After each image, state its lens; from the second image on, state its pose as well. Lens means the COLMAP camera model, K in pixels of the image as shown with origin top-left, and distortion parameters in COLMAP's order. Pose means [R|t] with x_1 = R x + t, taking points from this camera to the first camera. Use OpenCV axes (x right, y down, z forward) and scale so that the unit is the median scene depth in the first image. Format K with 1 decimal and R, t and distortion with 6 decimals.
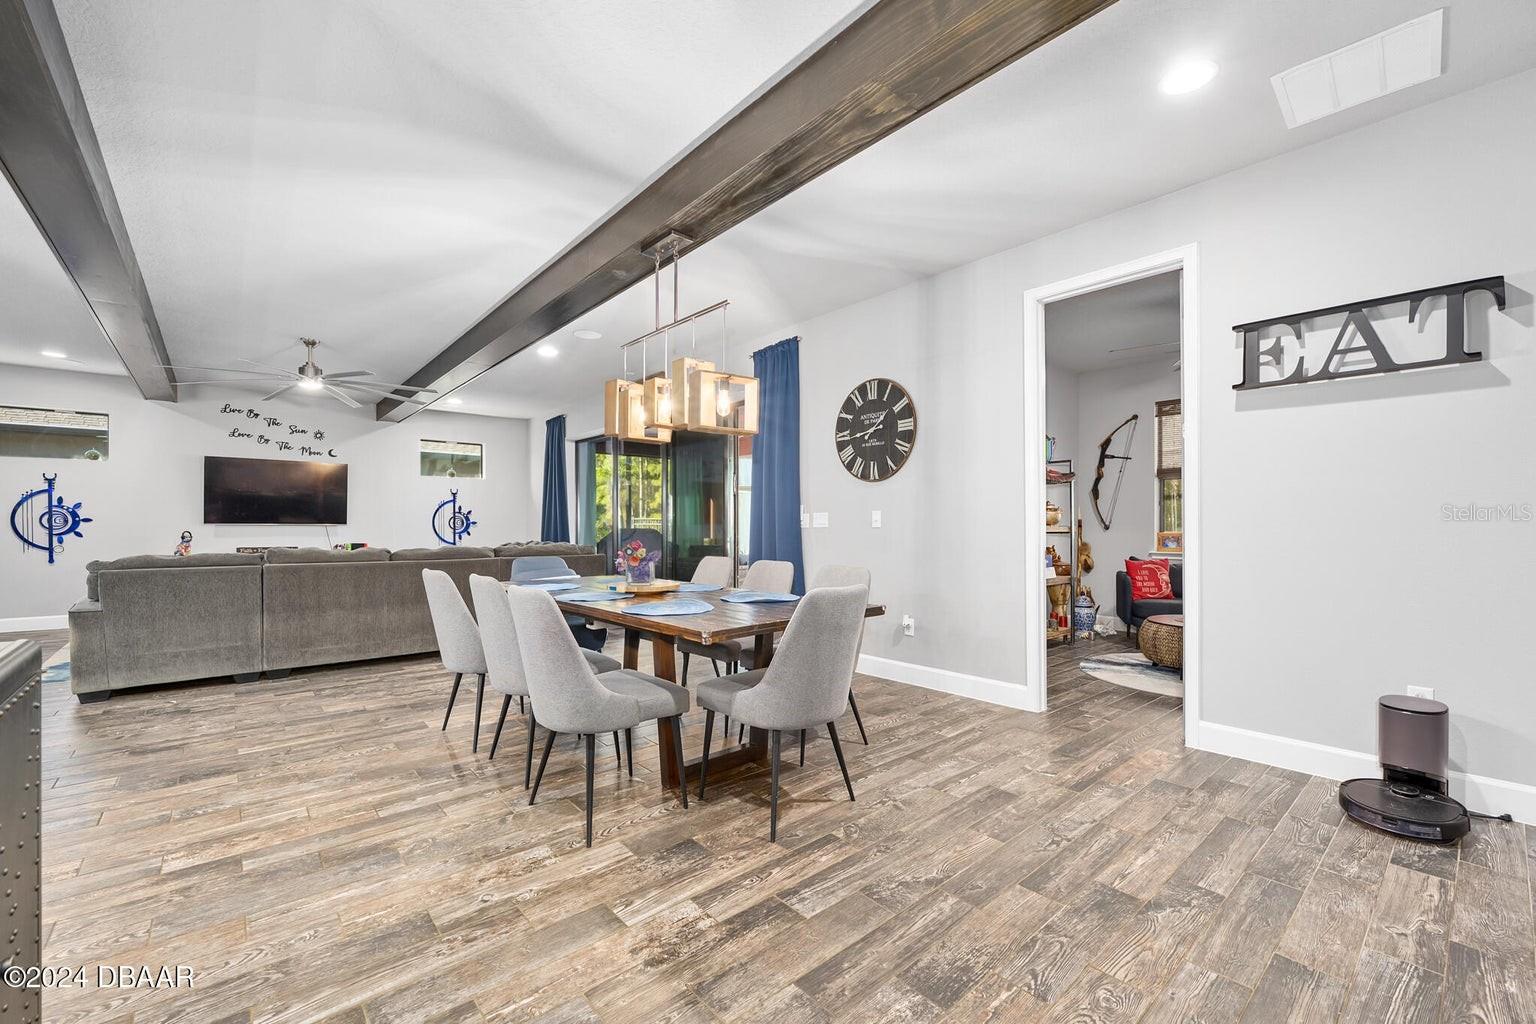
lens RADIAL K [[635.8, 0, 769.5], [0, 635.8, 524.9], [0, 0, 1]] dist [-0.002302, -0.001438]
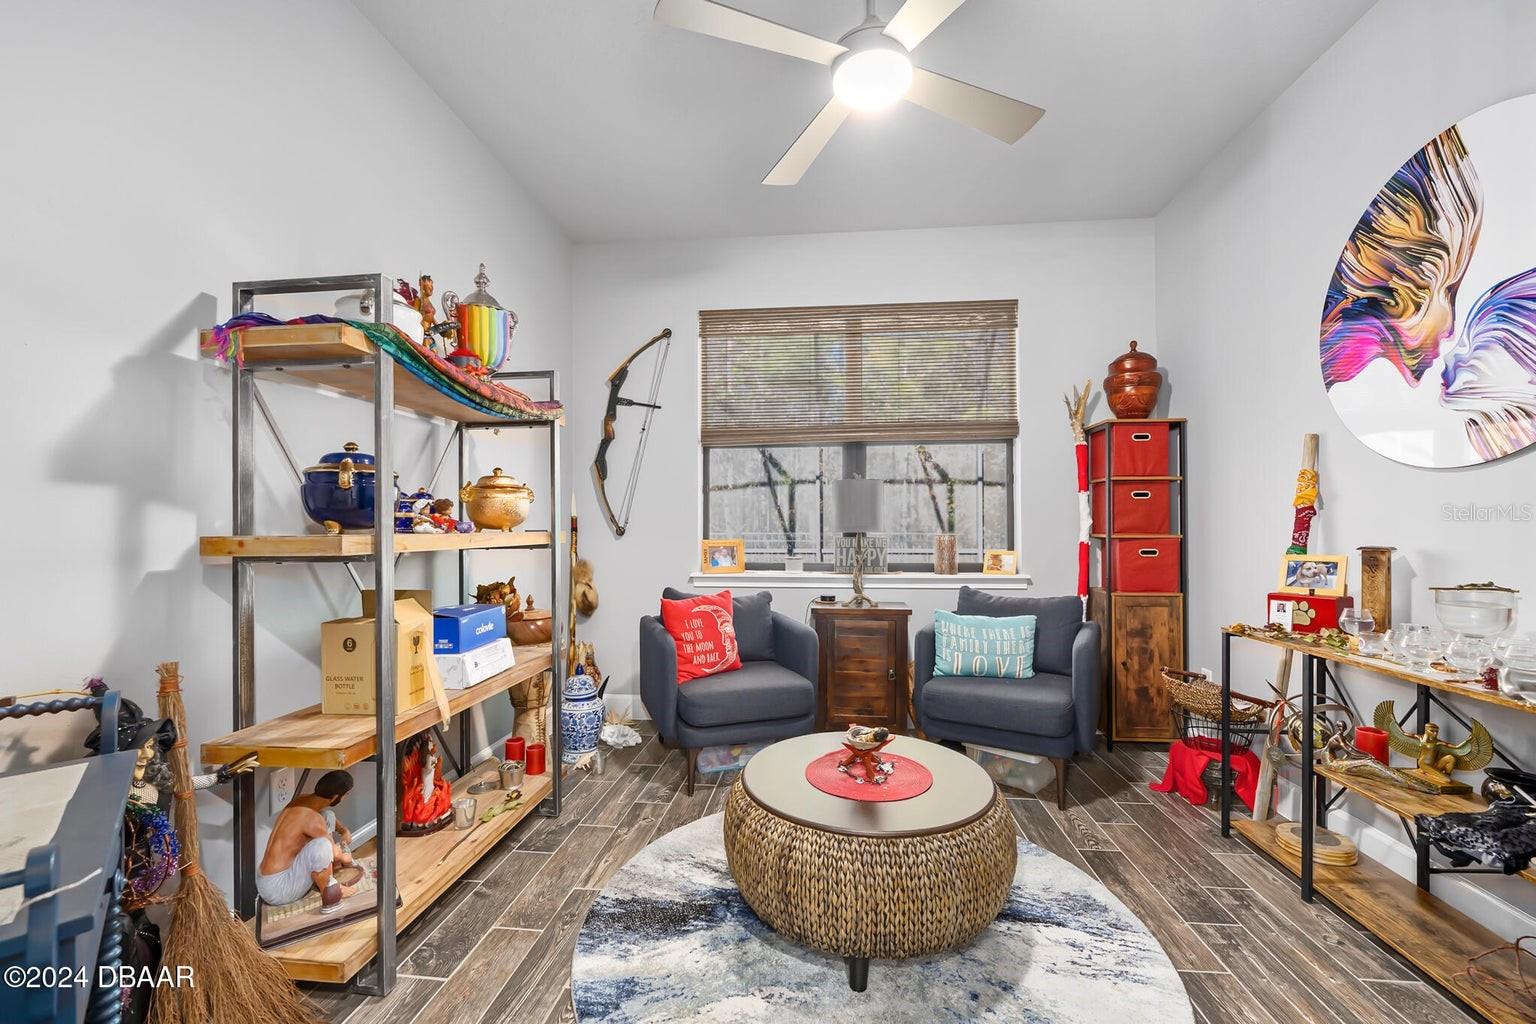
lens RADIAL K [[635.8, 0, 770.5], [0, 635.8, 523.9], [0, 0, 1]] dist [-0.002302, -0.001438]
pose [[0.730506, 0.001301, 0.682905, 0.261226], [0.001127, 0.999995, -0.003111, -0.000900], [-0.682905, 0.003042, 0.730501, 0.531141]]
